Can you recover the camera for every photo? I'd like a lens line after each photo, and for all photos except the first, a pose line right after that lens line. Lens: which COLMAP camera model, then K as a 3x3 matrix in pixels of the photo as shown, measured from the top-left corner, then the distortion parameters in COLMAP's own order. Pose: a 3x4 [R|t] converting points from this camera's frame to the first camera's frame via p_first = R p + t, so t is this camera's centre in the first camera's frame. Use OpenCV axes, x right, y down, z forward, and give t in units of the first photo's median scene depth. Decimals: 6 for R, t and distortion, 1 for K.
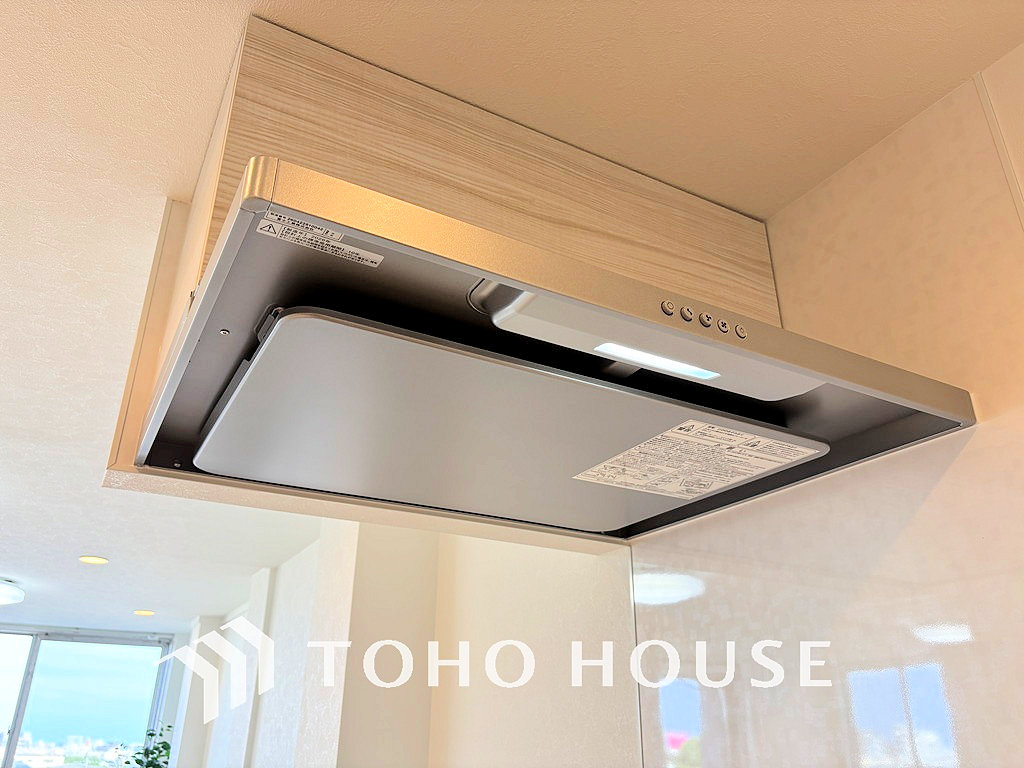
lens RADIAL K [[781.8, 0, 515.8], [0, 781.8, 388.8], [0, 0, 1]] dist [0.024919, 0.000252]
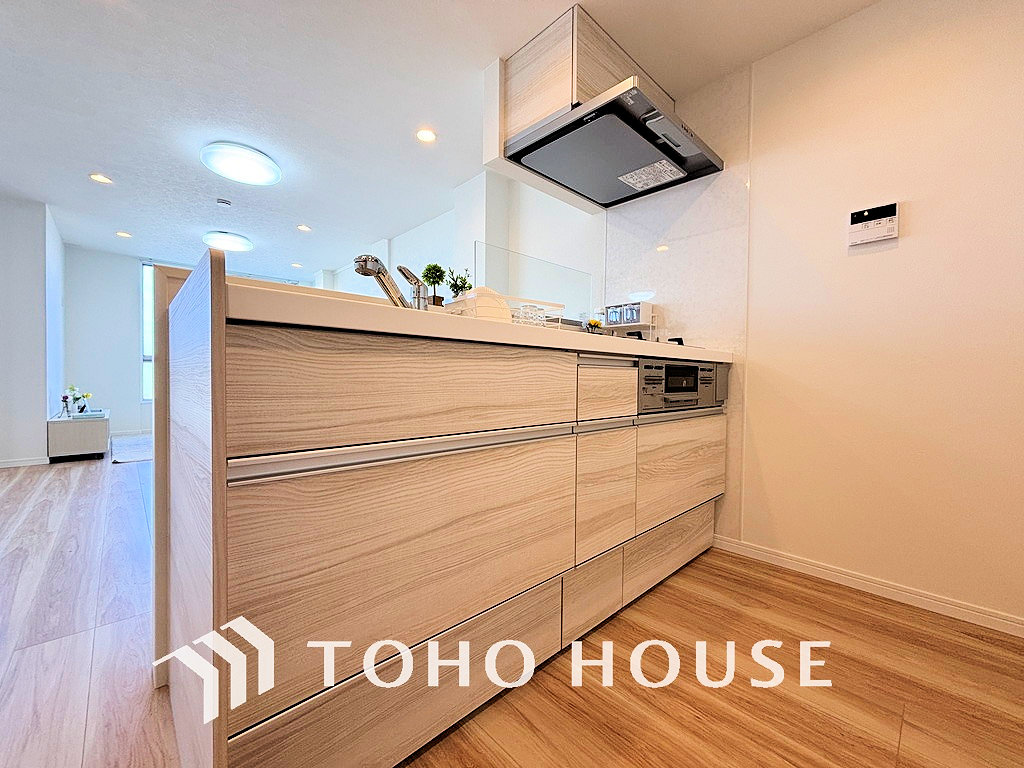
lens RADIAL K [[411.2, 0, 511.7], [0, 411.2, 380.1], [0, 0, 1]] dist [-0.002002, 0.000757]
pose [[0.972179, 0.001547, 0.234234, -0.835860], [-0.102863, 0.901221, 0.420975, 0.203757], [-0.210445, -0.433357, 0.876307, -0.945201]]
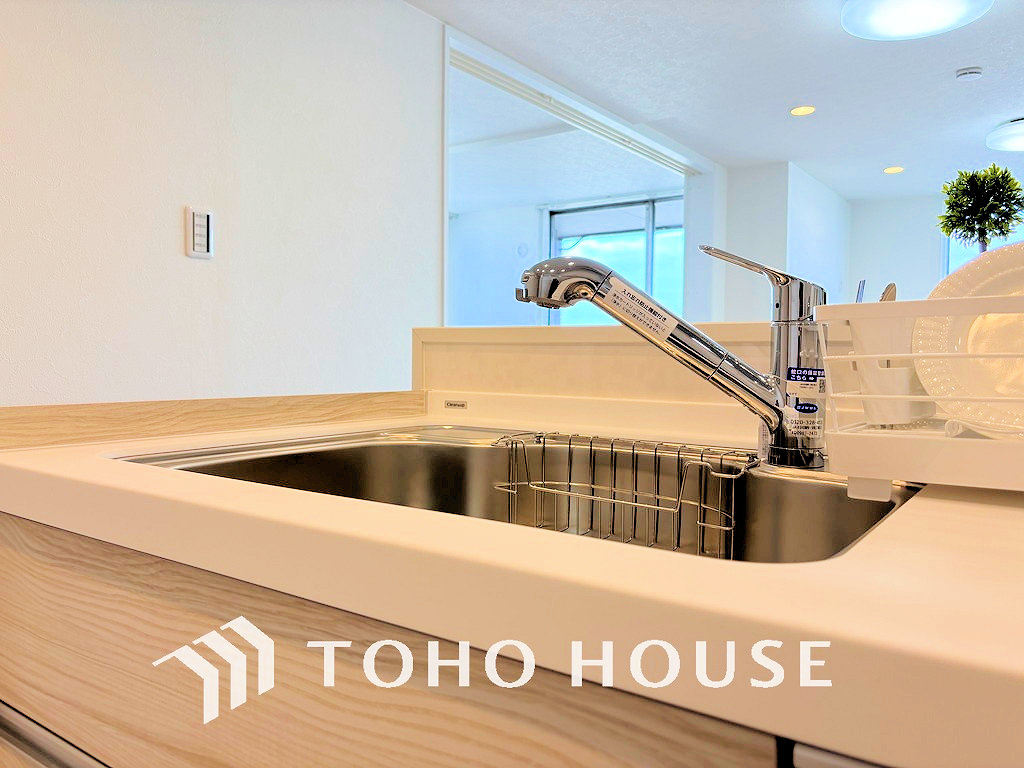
lens RADIAL K [[781.8, 0, 527.3], [0, 781.8, 389.5], [0, 0, 1]] dist [0.024919, 0.000252]
pose [[0.433081, 0.035963, -0.900637, -0.195377], [0.375324, 0.901262, 0.216466, 0.338432], [0.819495, -0.431779, 0.376822, -0.173444]]
